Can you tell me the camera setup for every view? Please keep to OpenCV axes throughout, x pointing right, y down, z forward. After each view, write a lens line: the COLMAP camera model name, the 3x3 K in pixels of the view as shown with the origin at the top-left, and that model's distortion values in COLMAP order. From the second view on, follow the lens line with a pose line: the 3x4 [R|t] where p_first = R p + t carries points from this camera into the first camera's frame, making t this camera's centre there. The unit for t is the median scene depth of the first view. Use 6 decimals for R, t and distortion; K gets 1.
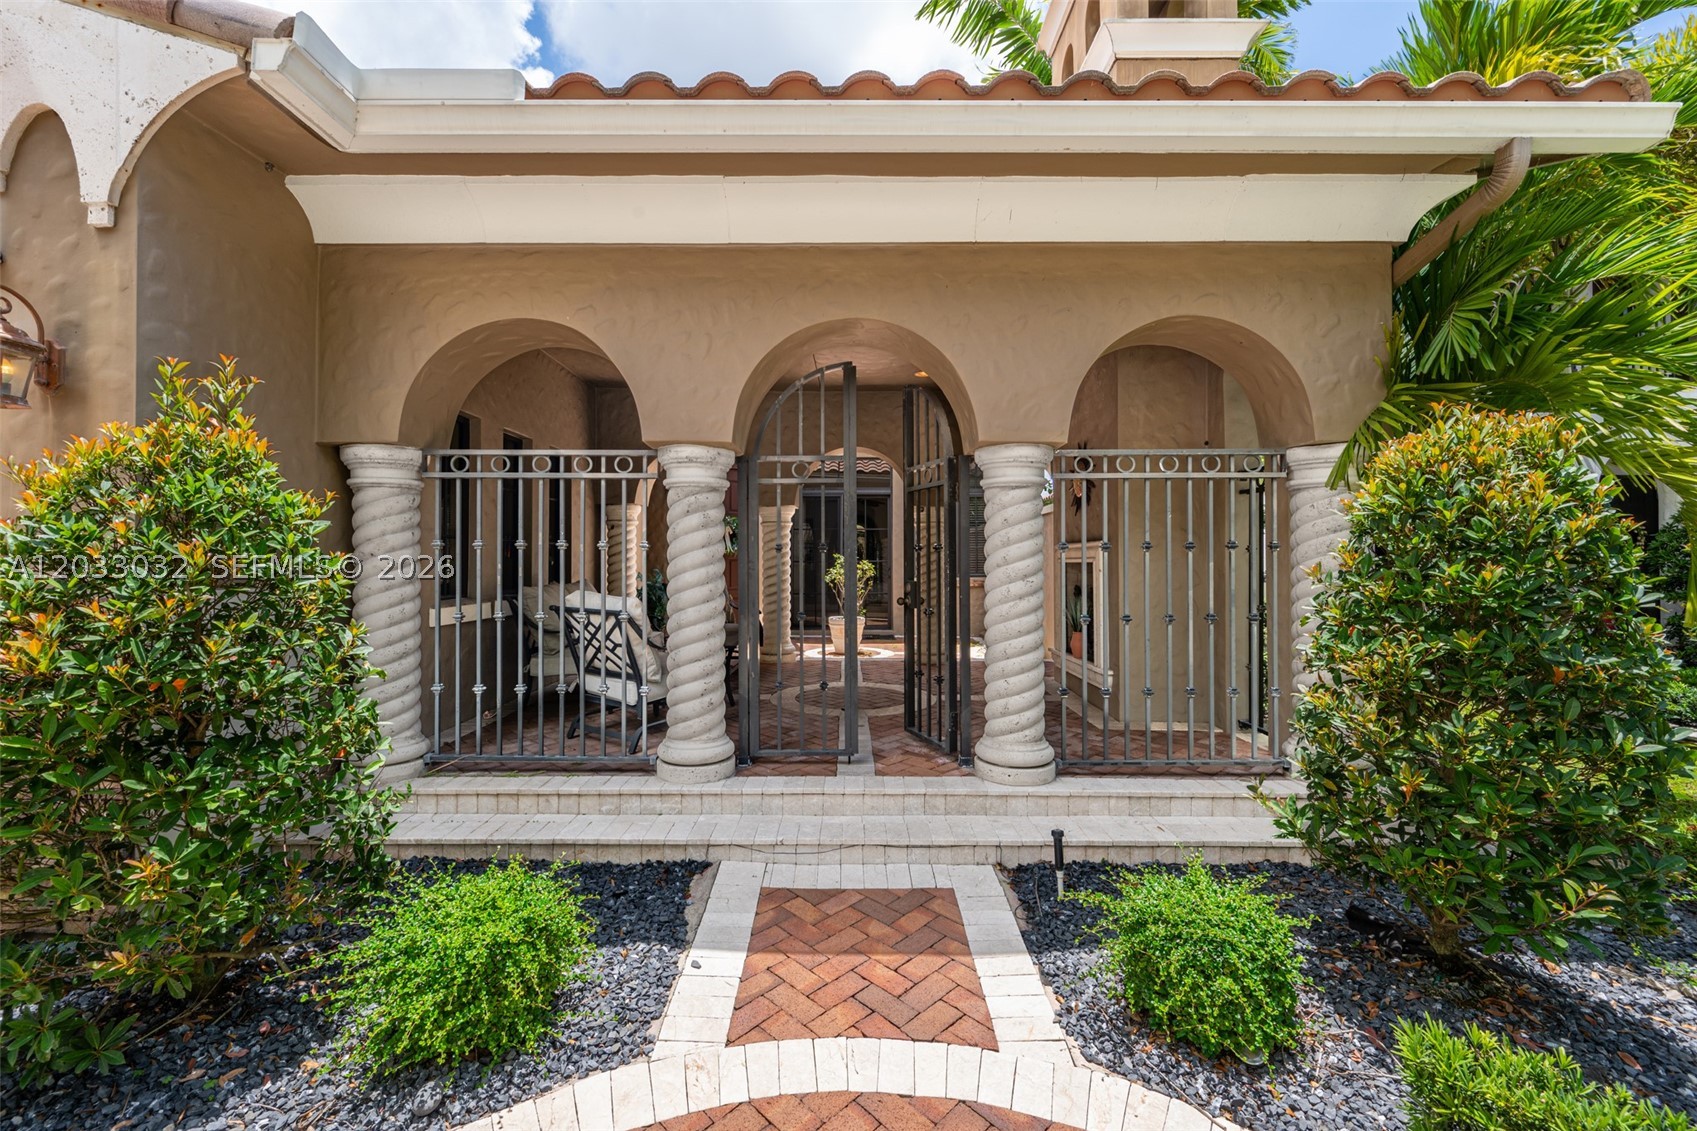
lens RADIAL K [[723.0, 0, 855.1], [0, 723.0, 549.4], [0, 0, 1]] dist [-0.004449, -0.000709]
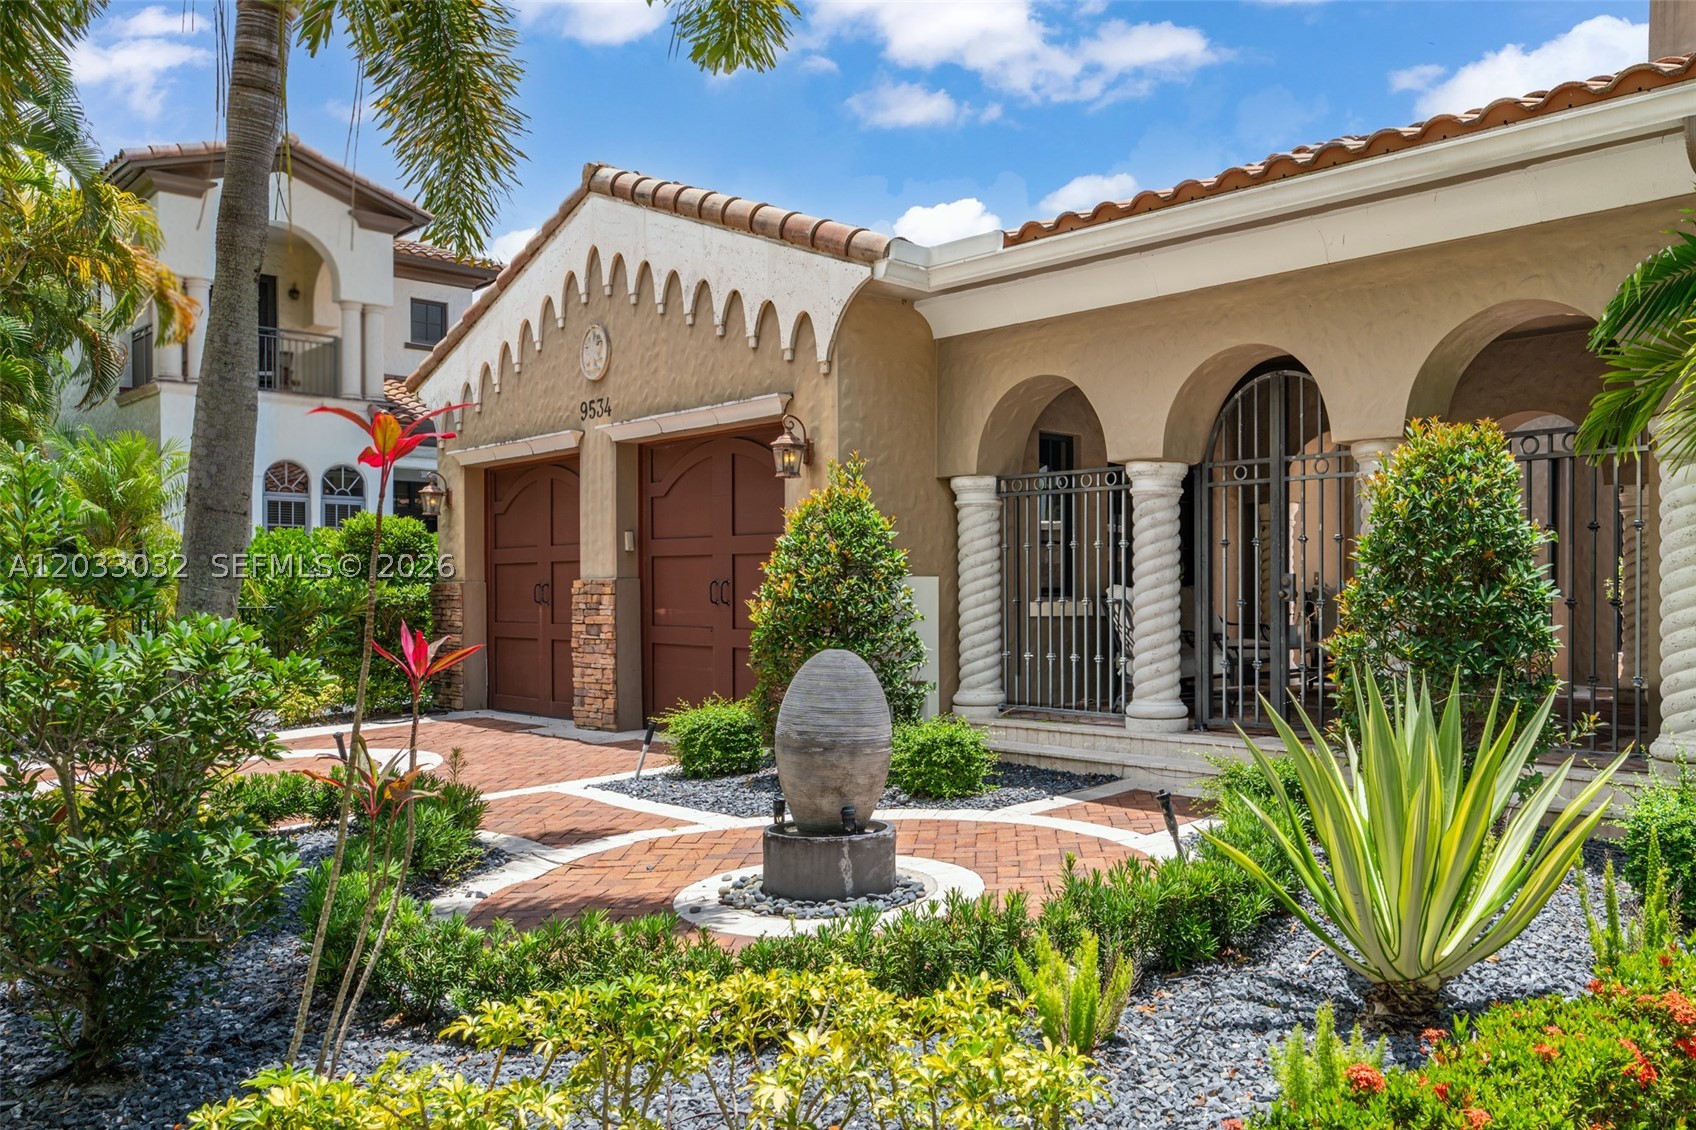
lens RADIAL K [[965.8, 0, 849.4], [0, 965.8, 577.4], [0, 0, 1]] dist [0.001625, 0.000144]
pose [[0.659446, 0.003302, -0.751744, 0.817401], [0.009880, 0.999866, 0.013059, 0.034171], [0.751687, -0.016039, 0.659325, -0.563251]]
